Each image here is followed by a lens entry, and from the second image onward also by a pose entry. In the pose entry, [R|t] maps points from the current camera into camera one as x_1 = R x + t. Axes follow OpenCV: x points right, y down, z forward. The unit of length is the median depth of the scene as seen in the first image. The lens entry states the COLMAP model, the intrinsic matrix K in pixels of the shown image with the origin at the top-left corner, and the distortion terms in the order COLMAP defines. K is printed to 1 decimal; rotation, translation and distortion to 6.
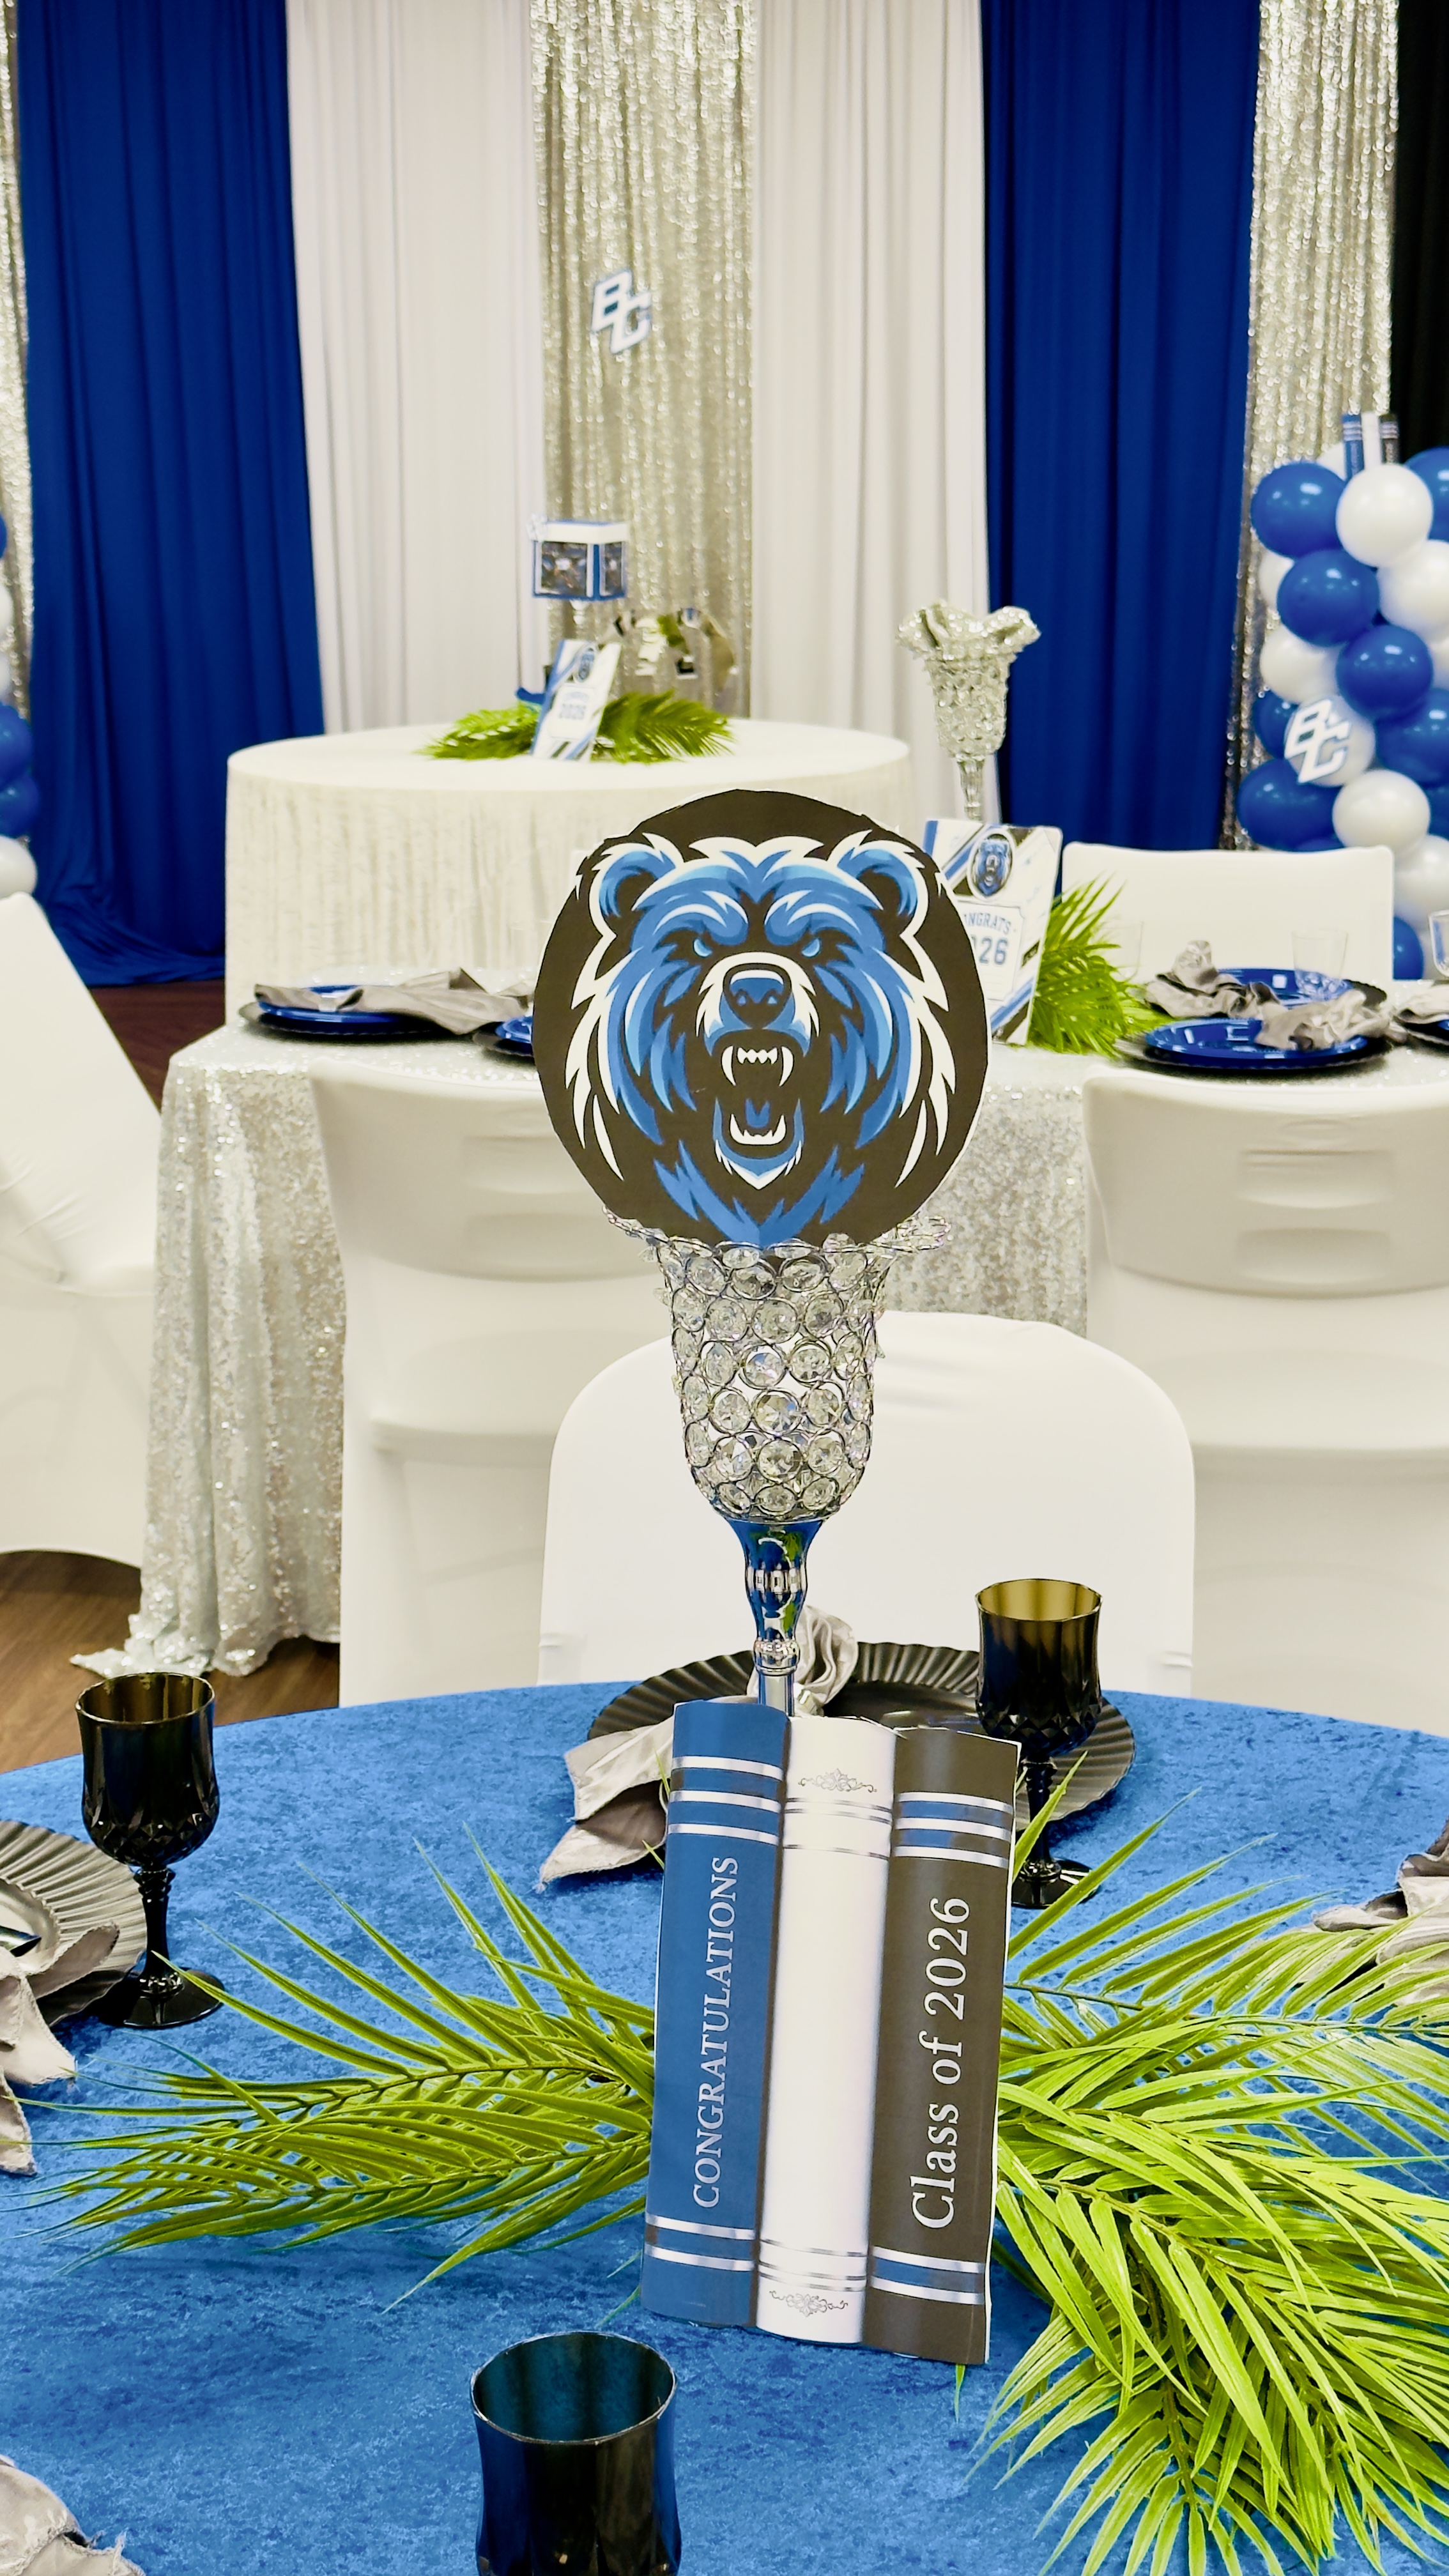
lens RADIAL K [[3624.0, 0, 727.4], [0, 3624.0, 1295.1], [0, 0, 1]] dist [0.150754, -0.108872]
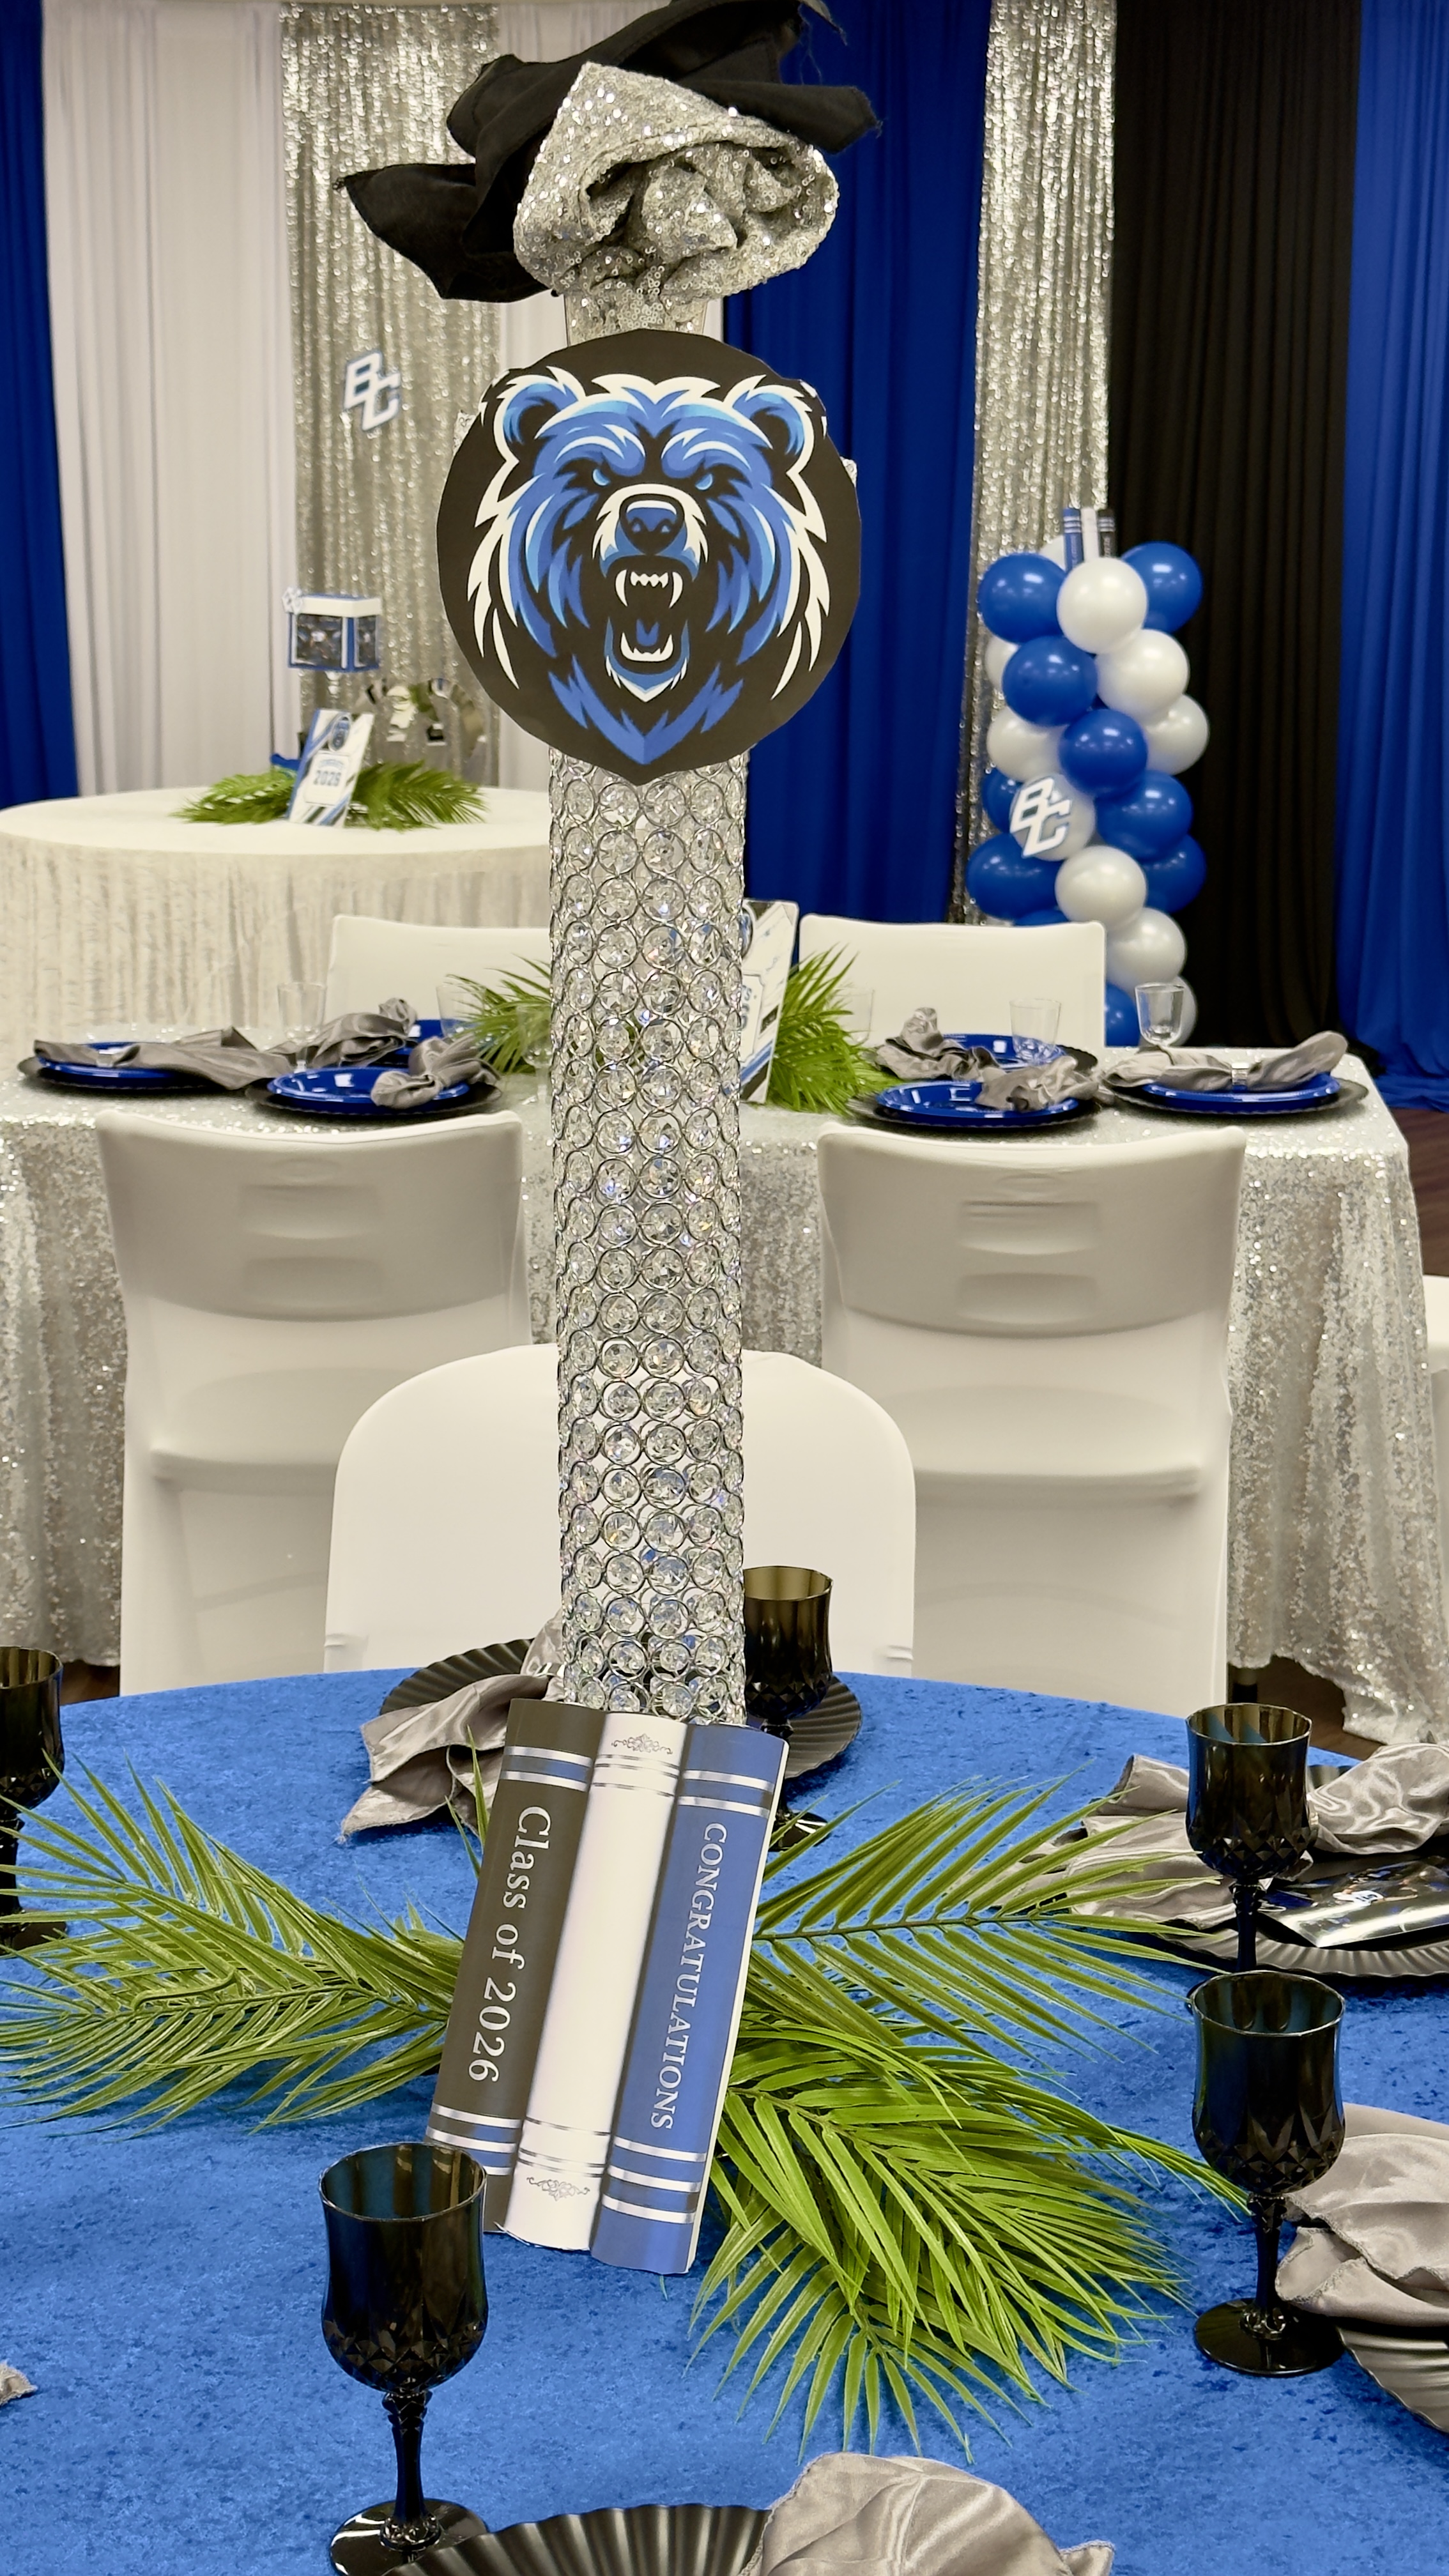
lens RADIAL K [[3624.0, 0, 727.4], [0, 3624.0, 1295.1], [0, 0, 1]] dist [0.150754, -0.108872]
pose [[0.997388, 0.003026, 0.072161, -0.017532], [-0.001885, 0.999872, -0.015871, 0.013262], [-0.072200, 0.015694, 0.997267, -0.190553]]
